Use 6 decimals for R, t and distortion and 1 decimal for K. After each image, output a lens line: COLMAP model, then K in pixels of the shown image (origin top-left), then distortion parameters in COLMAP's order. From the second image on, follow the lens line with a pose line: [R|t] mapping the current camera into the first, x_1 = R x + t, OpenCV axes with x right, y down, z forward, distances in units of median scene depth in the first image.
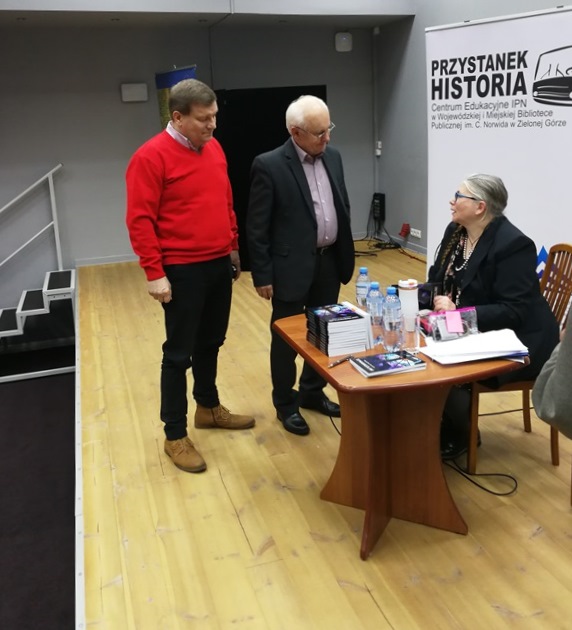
lens RADIAL K [[618.8, 0, 309.7], [0, 618.8, 252.0], [0, 0, 1]] dist [0.017747, 0.000000]
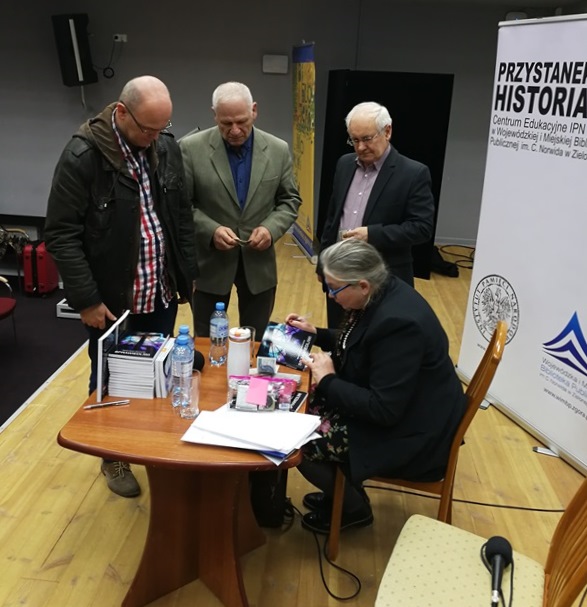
lens RADIAL K [[629.7, 0, 332.2], [0, 629.7, 263.4], [0, 0, 1]] dist [0.009409, 0.000000]
pose [[0.924253, 0.187325, -0.332666, 0.341869], [-0.165920, 0.981848, 0.091901, -0.091645], [0.343843, -0.029744, 0.938556, 0.135377]]
